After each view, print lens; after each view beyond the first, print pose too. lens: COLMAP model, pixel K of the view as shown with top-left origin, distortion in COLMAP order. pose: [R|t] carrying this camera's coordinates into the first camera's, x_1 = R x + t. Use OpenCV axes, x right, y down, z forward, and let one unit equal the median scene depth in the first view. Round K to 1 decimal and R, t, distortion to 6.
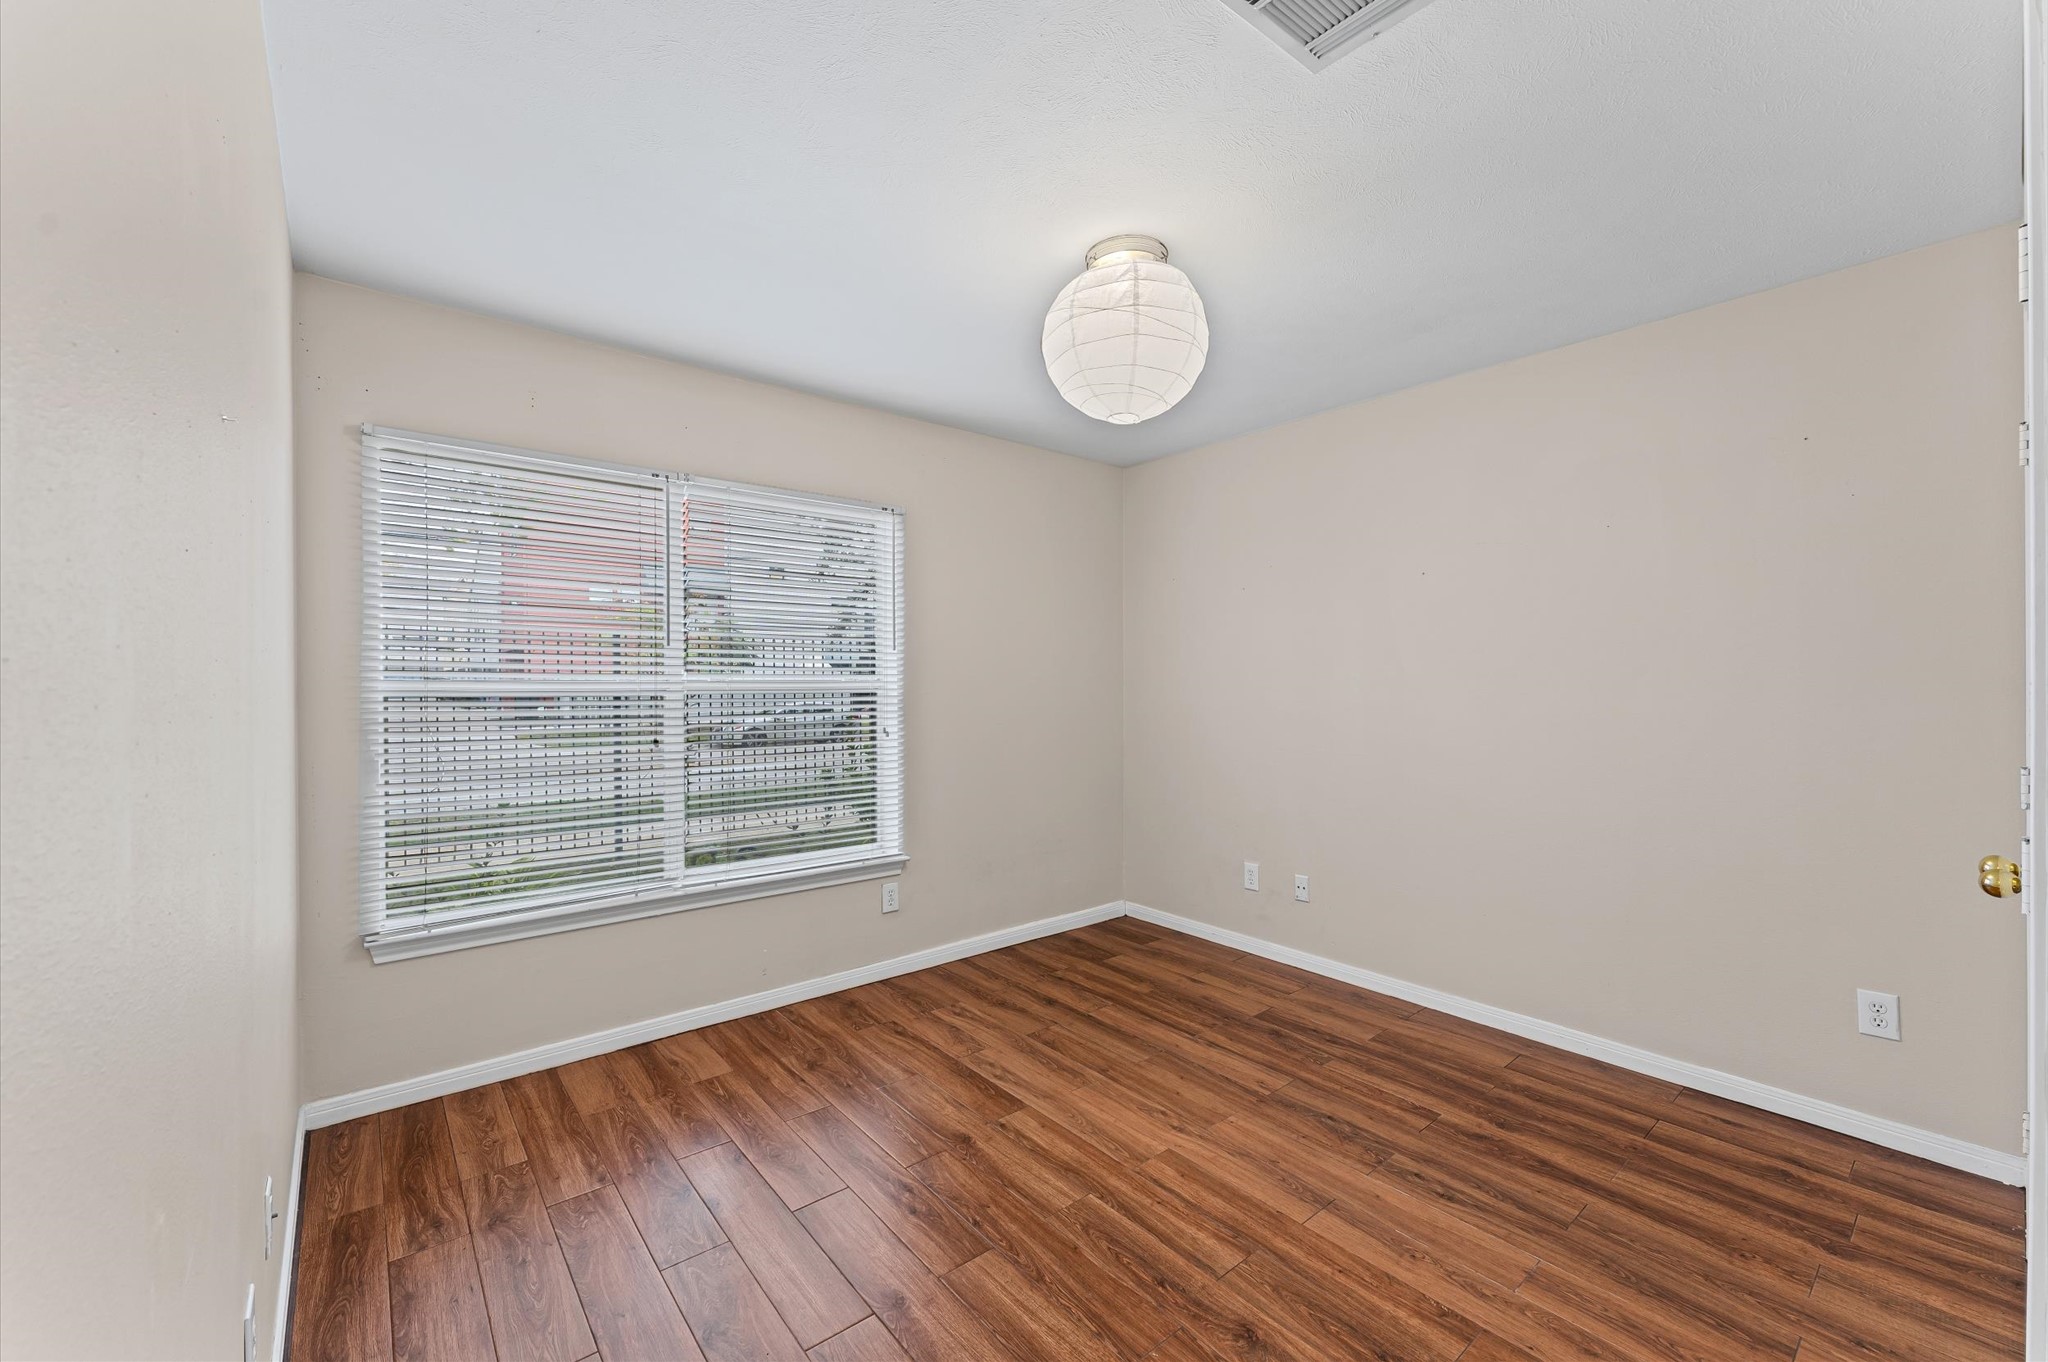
lens RADIAL K [[819.4, 0, 1022.0], [0, 819.4, 675.8], [0, 0, 1]] dist [0.000354, -0.000471]
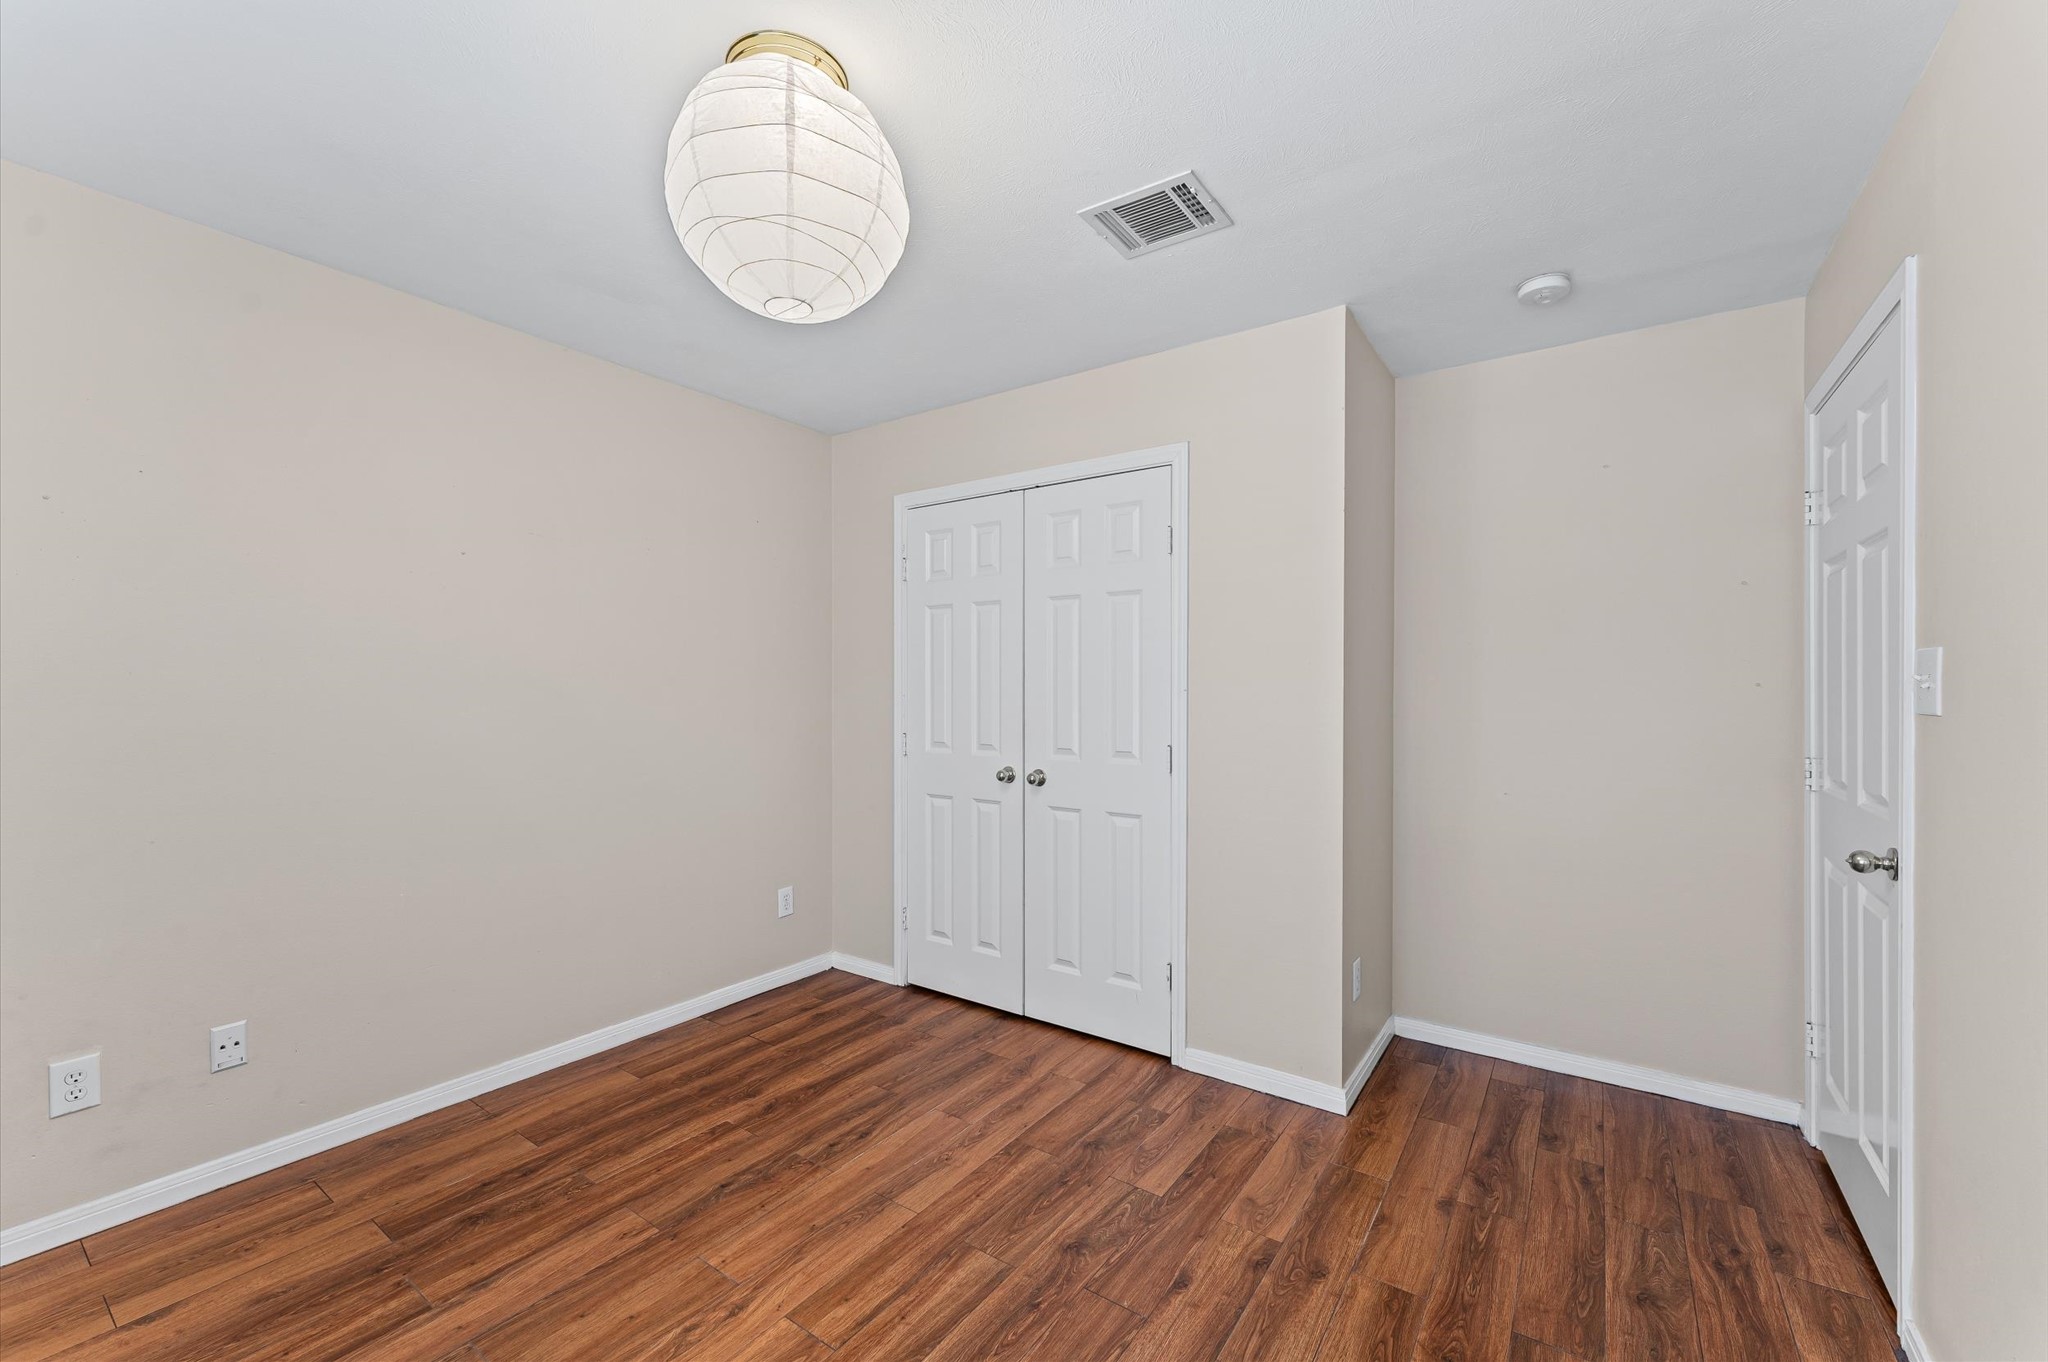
lens RADIAL K [[819.4, 0, 1022.0], [0, 819.4, 675.8], [0, 0, 1]] dist [0.000354, -0.000471]
pose [[-0.265380, 0.015524, 0.964019, -0.597882], [-0.005815, 0.999826, -0.017702, 0.004914], [-0.964126, -0.010303, -0.265244, 0.981486]]
